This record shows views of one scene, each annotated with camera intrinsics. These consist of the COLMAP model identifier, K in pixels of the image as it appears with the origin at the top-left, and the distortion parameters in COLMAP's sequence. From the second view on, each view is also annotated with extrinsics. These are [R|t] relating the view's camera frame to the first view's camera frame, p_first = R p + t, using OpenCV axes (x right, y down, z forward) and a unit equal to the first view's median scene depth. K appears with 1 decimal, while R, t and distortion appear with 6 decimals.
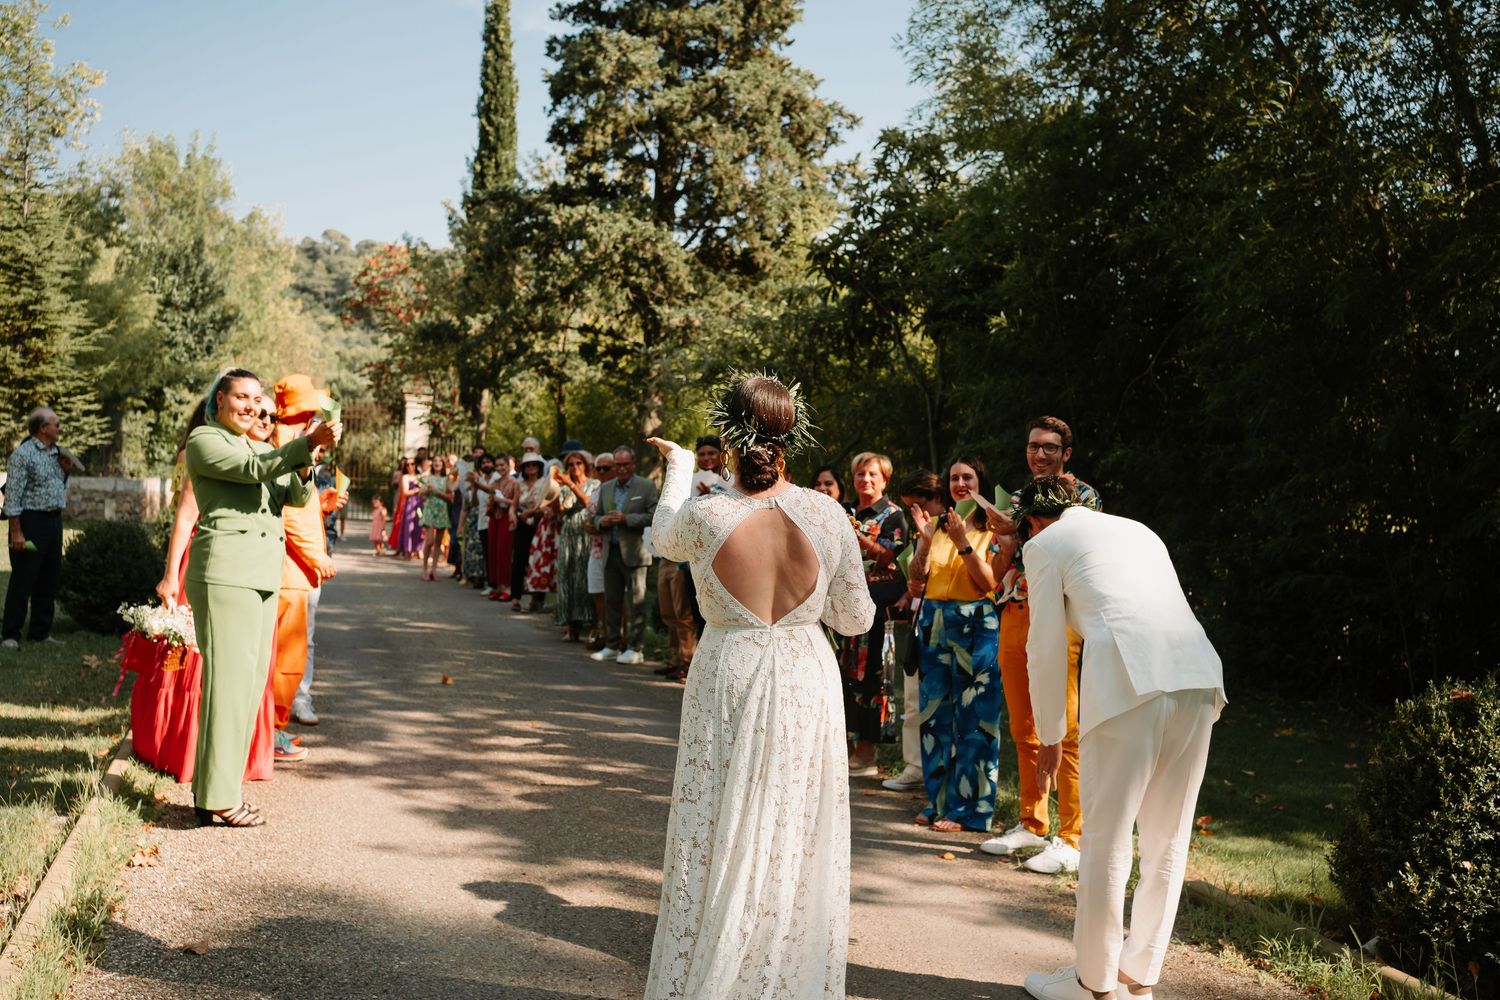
lens RADIAL K [[1506.3, 0, 750.0], [0, 1506.3, 500.0], [0, 0, 1]] dist [-0.005372, -0.004353]
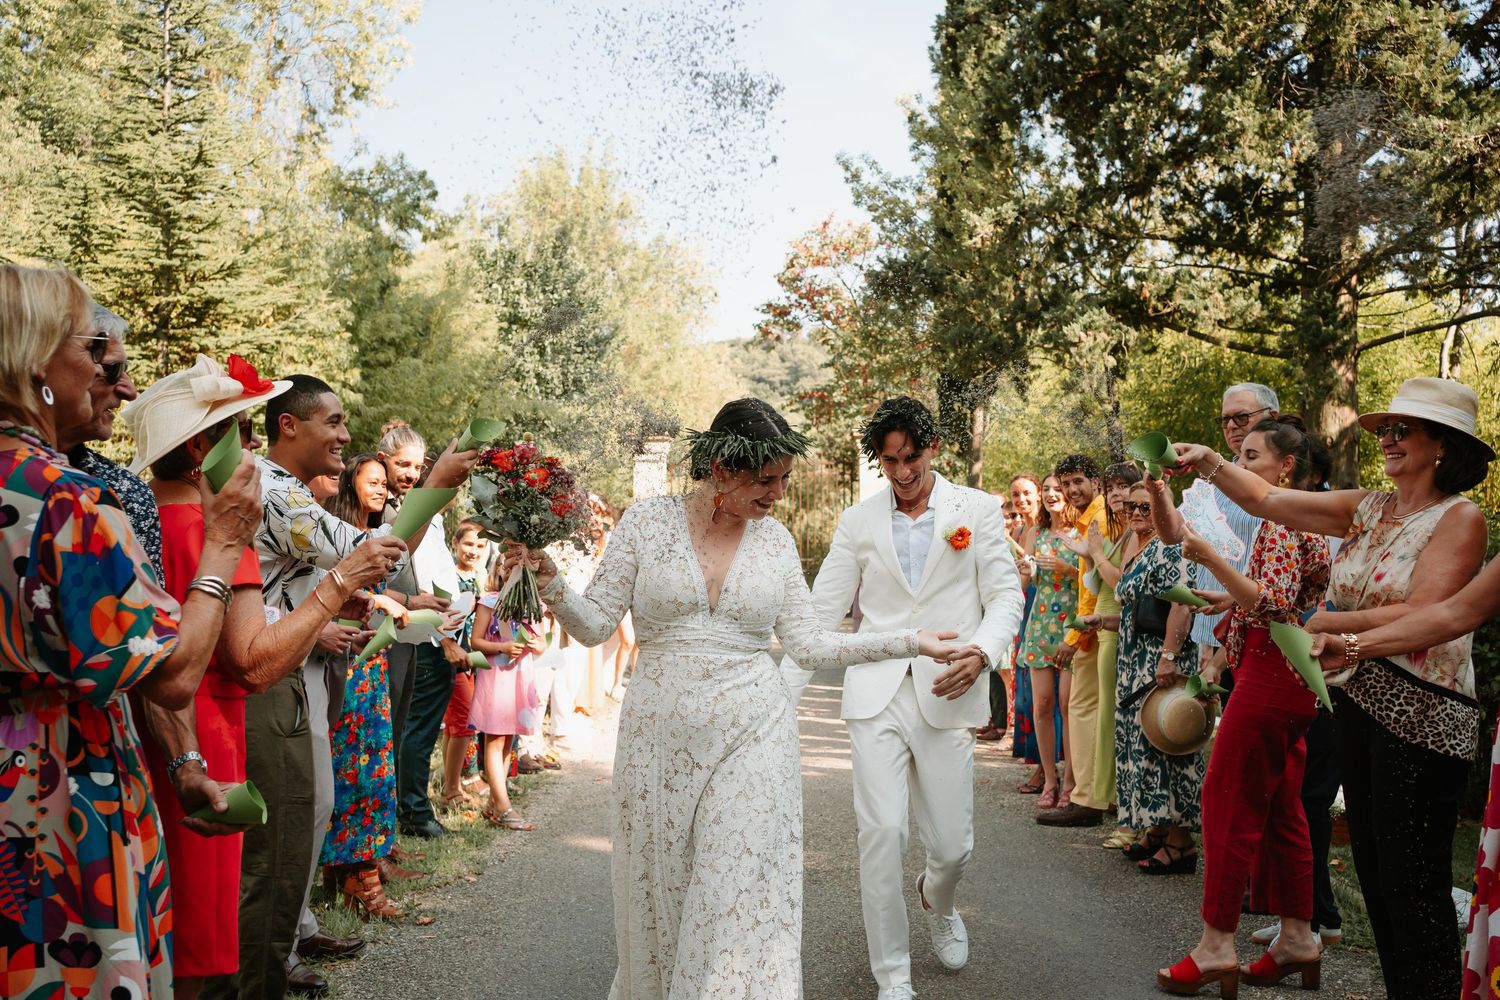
lens RADIAL K [[1506.3, 0, 750.0], [0, 1506.3, 500.0], [0, 0, 1]] dist [-0.005372, -0.004353]
pose [[0.953638, -0.059707, -0.294975, -0.084064], [0.044724, 0.997356, -0.057286, -0.002768], [0.297615, 0.041438, 0.953786, 0.375622]]
